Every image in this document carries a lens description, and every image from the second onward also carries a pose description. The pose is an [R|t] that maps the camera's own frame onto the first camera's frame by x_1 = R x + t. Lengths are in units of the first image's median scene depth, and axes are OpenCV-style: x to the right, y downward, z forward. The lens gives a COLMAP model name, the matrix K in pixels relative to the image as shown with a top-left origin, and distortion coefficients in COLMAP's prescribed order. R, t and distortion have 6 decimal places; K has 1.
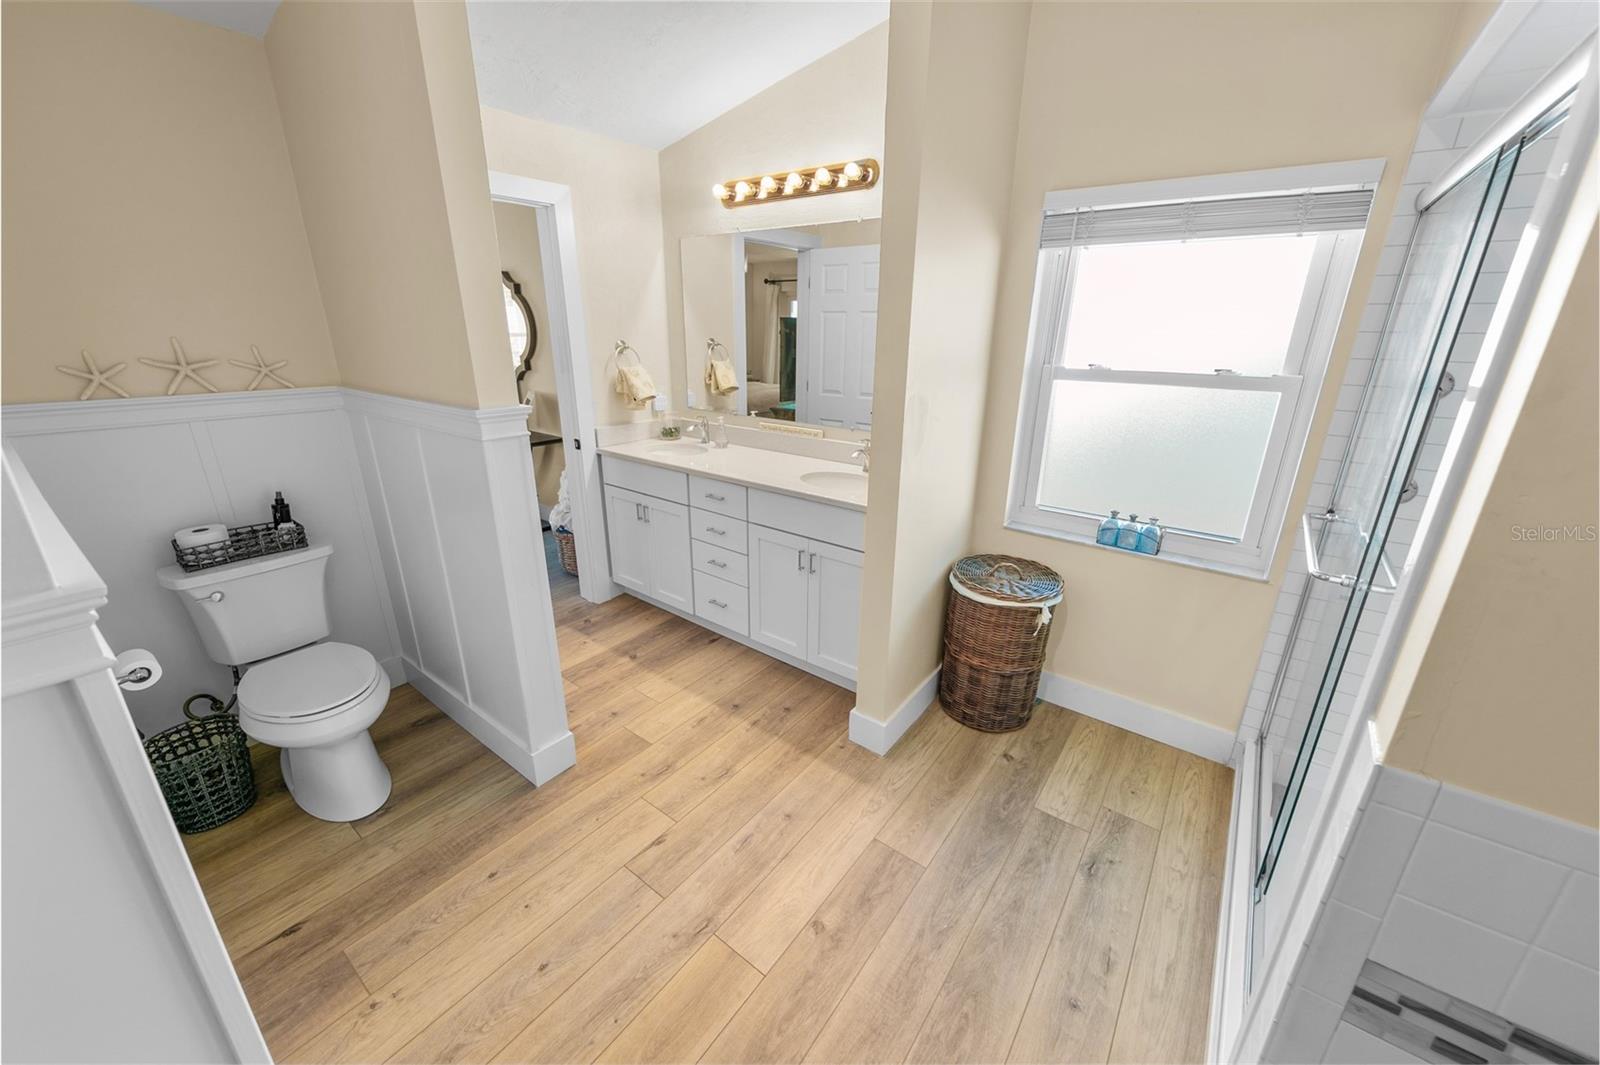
lens RADIAL K [[600.2, 0, 803.2], [0, 600.2, 529.5], [0, 0, 1]] dist [0.005420, 0.000000]
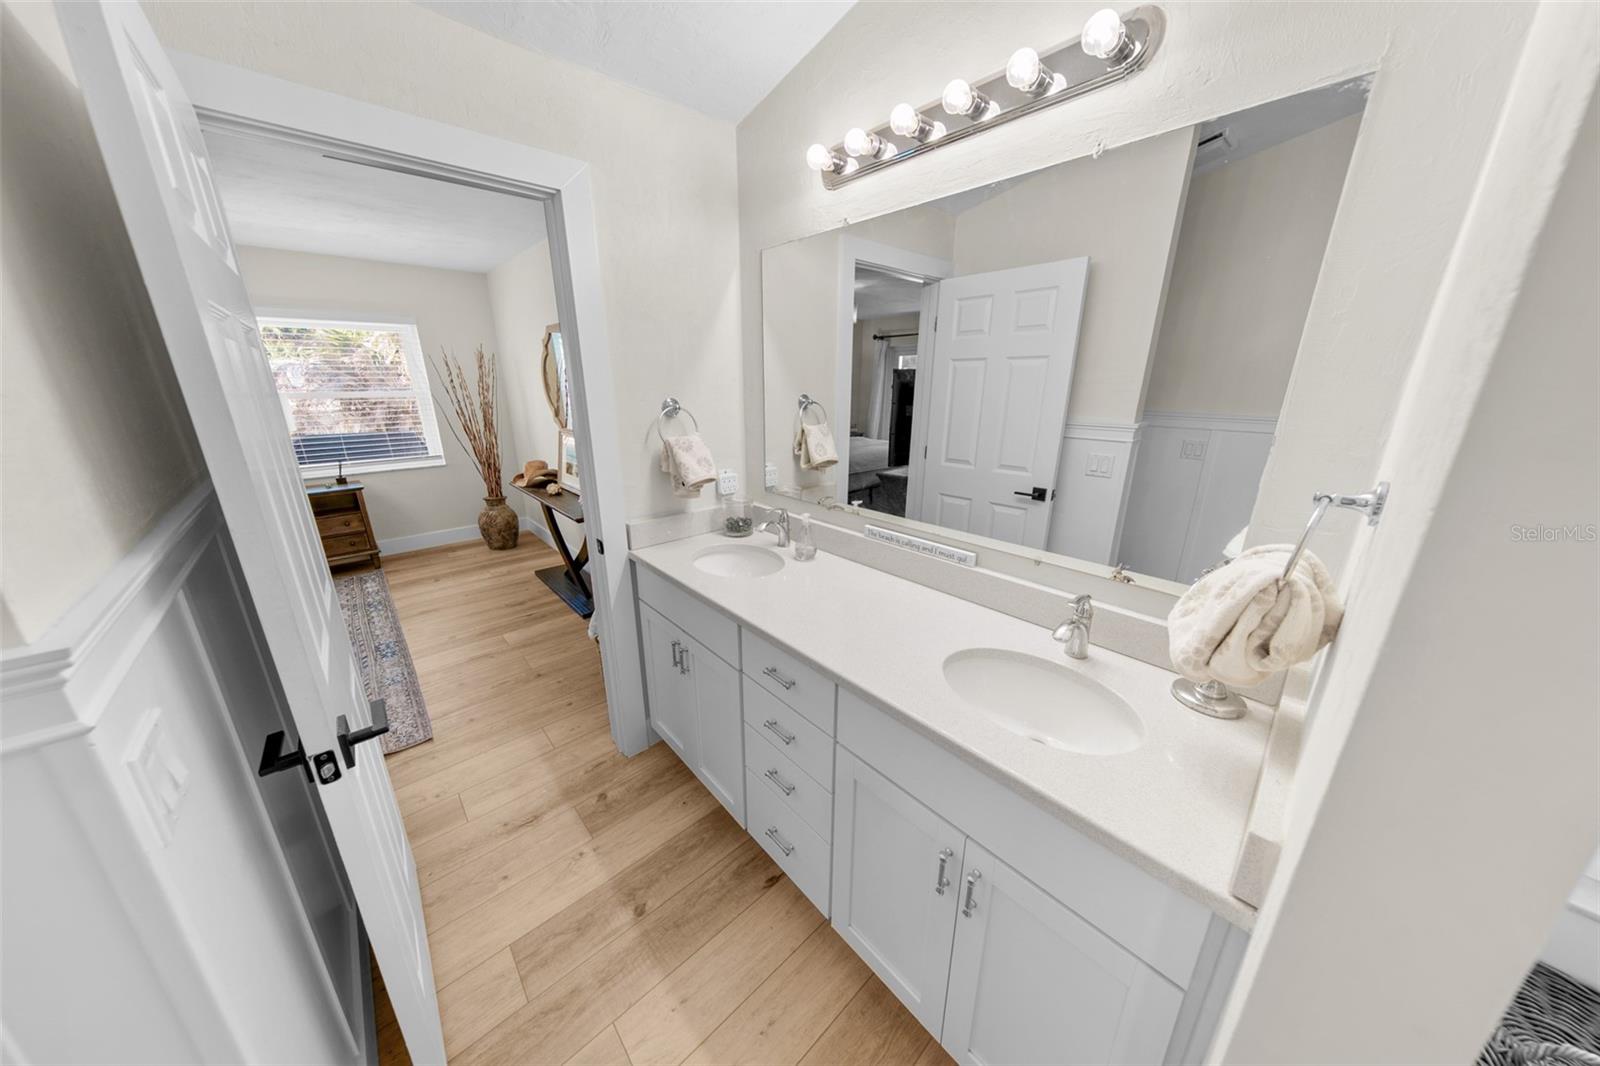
lens RADIAL K [[498.5, 0, 799.7], [0, 498.5, 530.6], [0, 0, 1]] dist [0.006909, -0.000628]
pose [[0.981577, 0.047188, -0.185149, -0.040407], [-0.054134, 0.998000, -0.032639, -0.144577], [0.183239, 0.042060, 0.982168, 0.444698]]
